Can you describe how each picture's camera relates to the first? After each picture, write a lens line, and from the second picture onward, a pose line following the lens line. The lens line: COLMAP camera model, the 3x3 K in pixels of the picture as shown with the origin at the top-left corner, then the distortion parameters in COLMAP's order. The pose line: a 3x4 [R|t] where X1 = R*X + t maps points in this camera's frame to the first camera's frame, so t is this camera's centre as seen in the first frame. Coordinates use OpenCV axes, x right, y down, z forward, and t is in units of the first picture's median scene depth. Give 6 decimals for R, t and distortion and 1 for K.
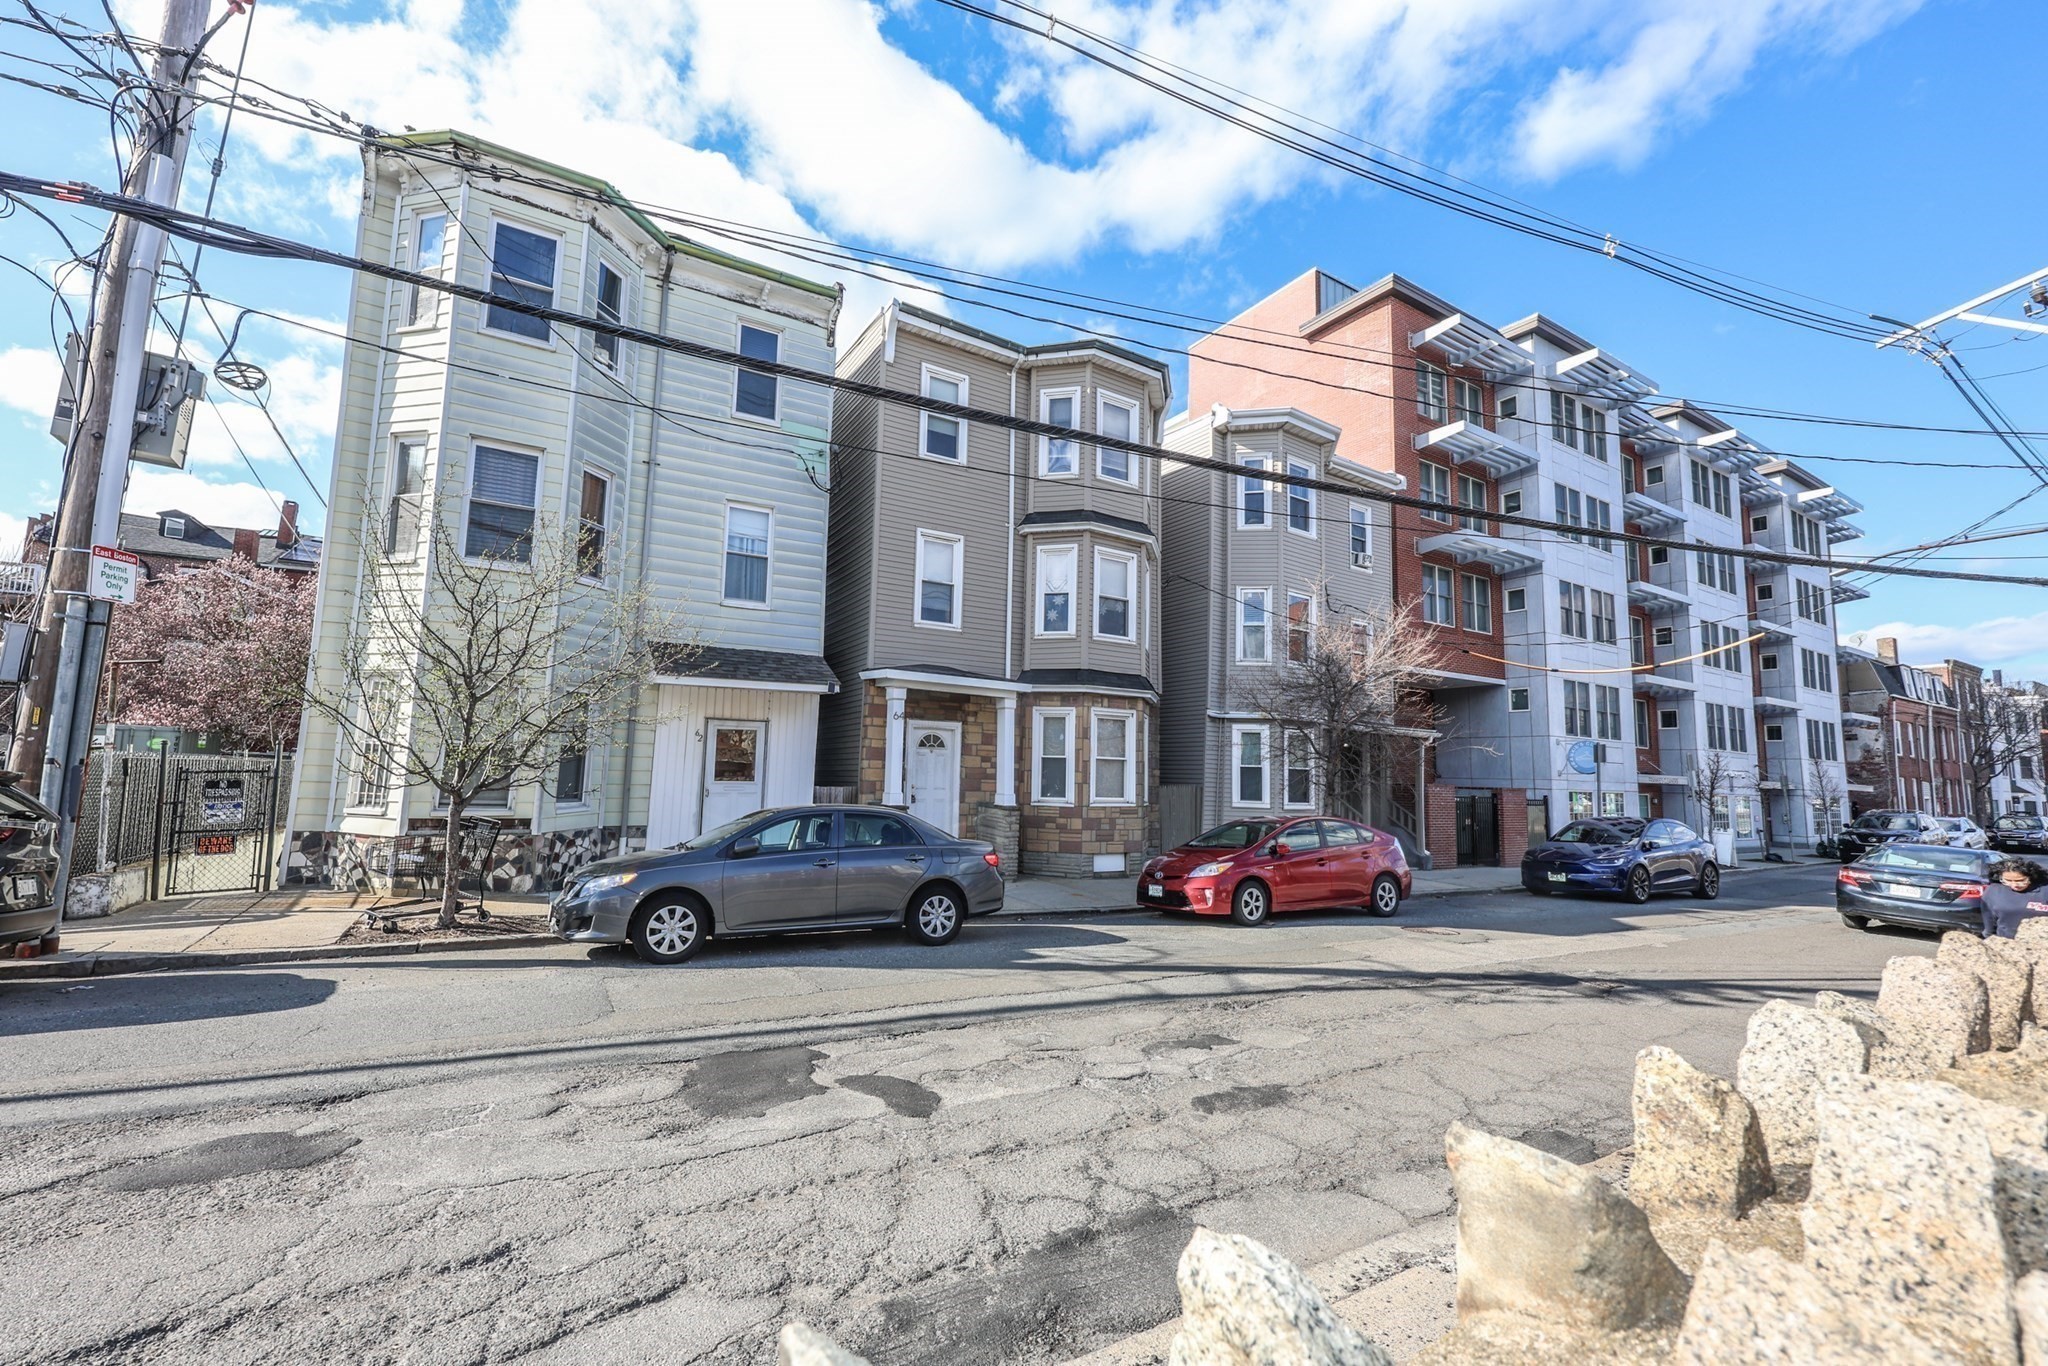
lens RADIAL K [[859.9, 0, 1024.5], [0, 859.9, 688.0], [0, 0, 1]] dist [0.000061, 0.001098]
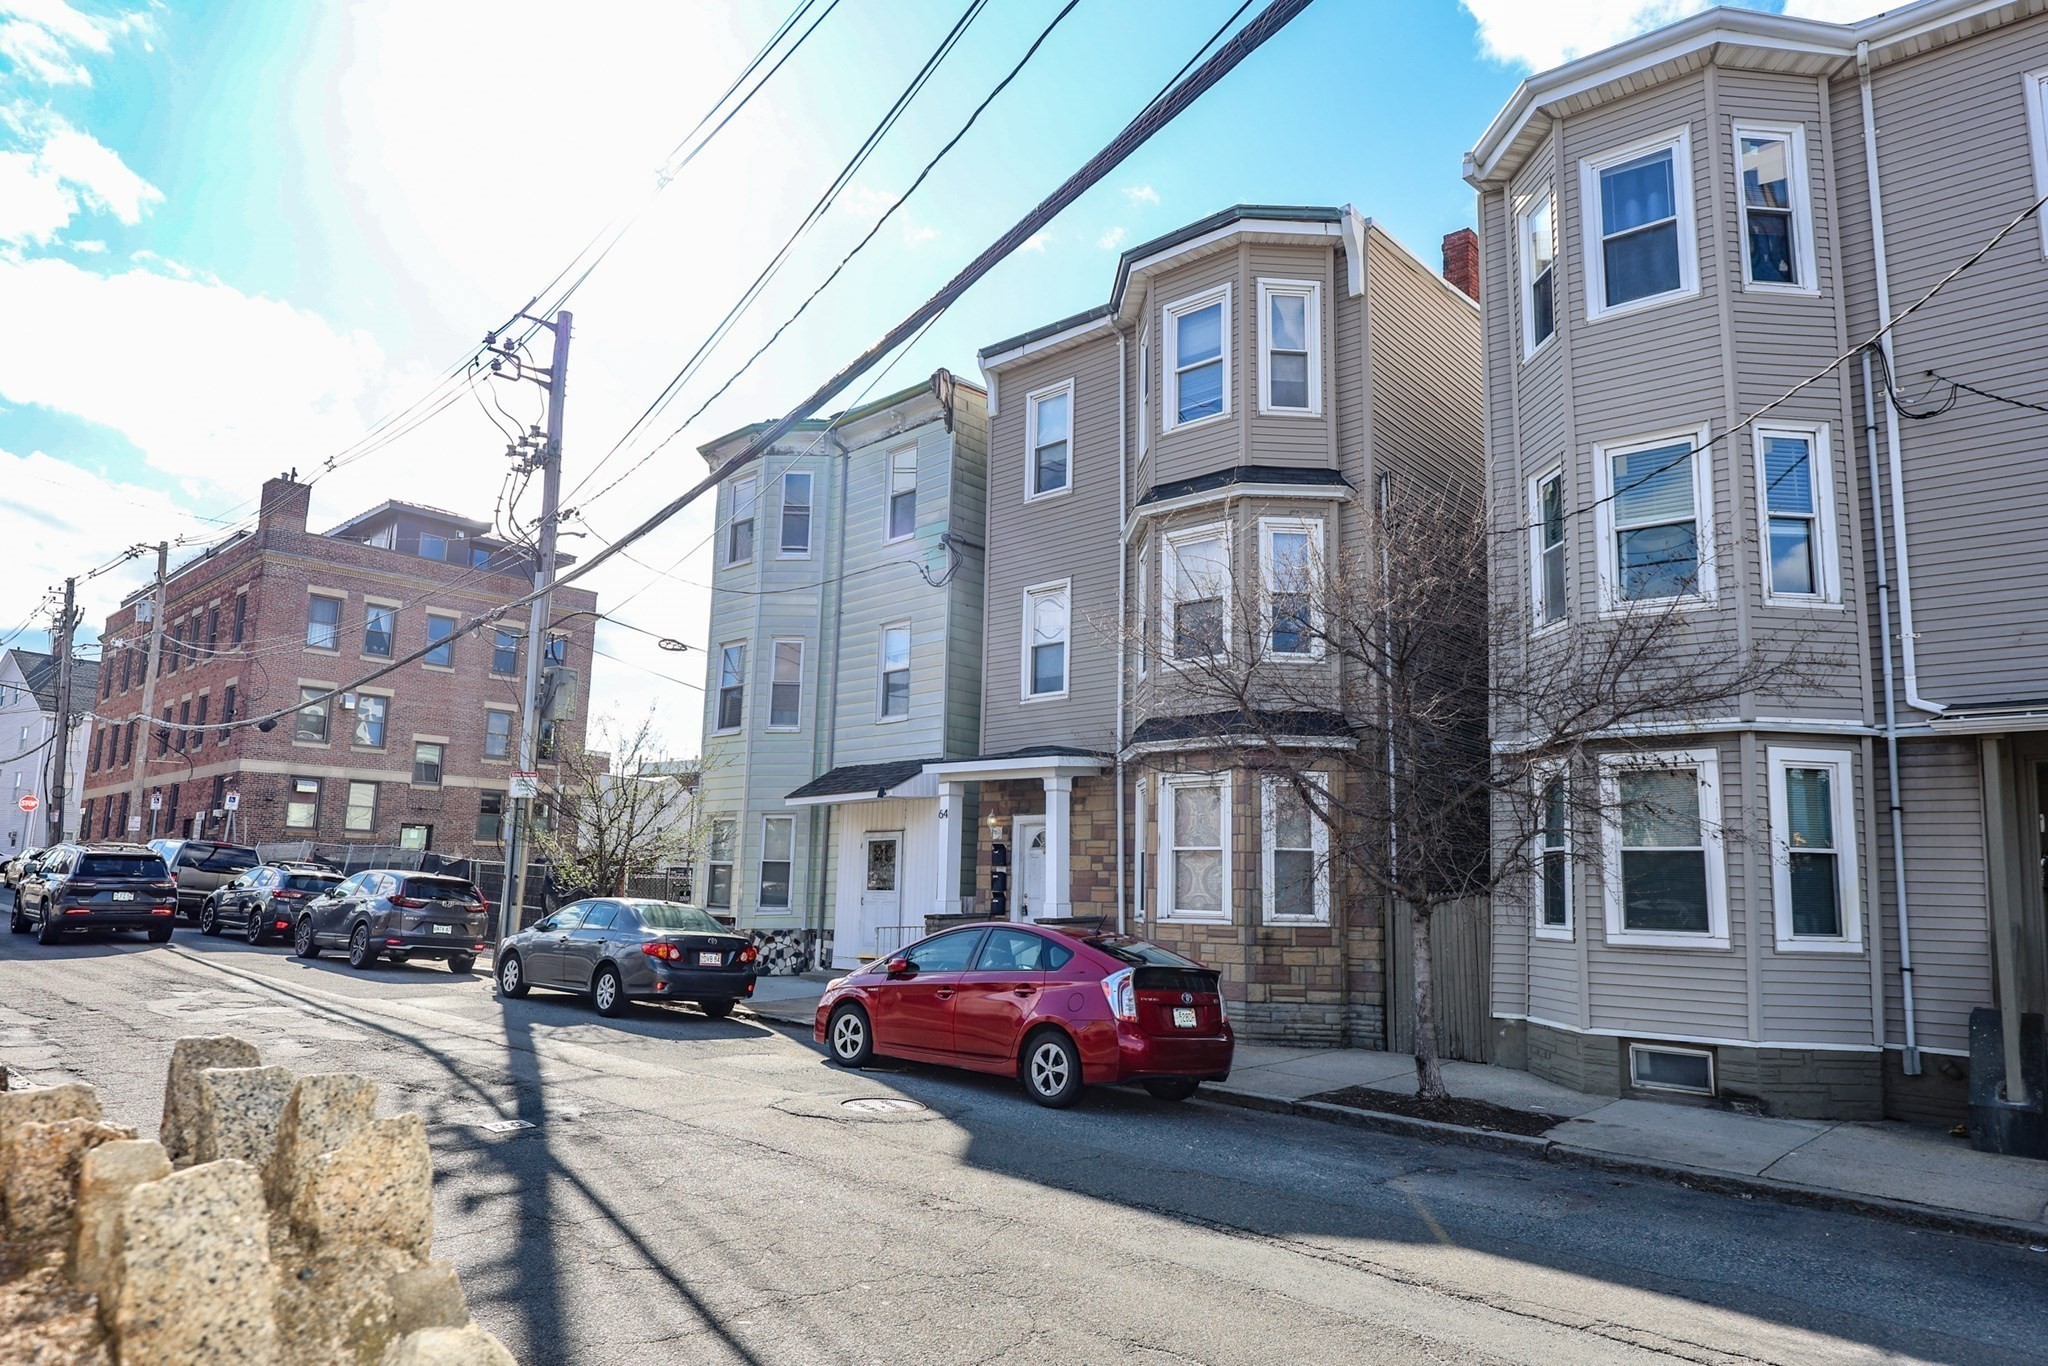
lens RADIAL K [[1365.0, 0, 1024.0], [0, 1365.0, 683.0], [0, 0, 1]] dist [0.023891, 0.000409]
pose [[0.230737, -0.165908, -0.958767, 1.235893], [0.090059, 0.984768, -0.148734, 0.113241], [0.968839, -0.052027, 0.242164, 0.716510]]
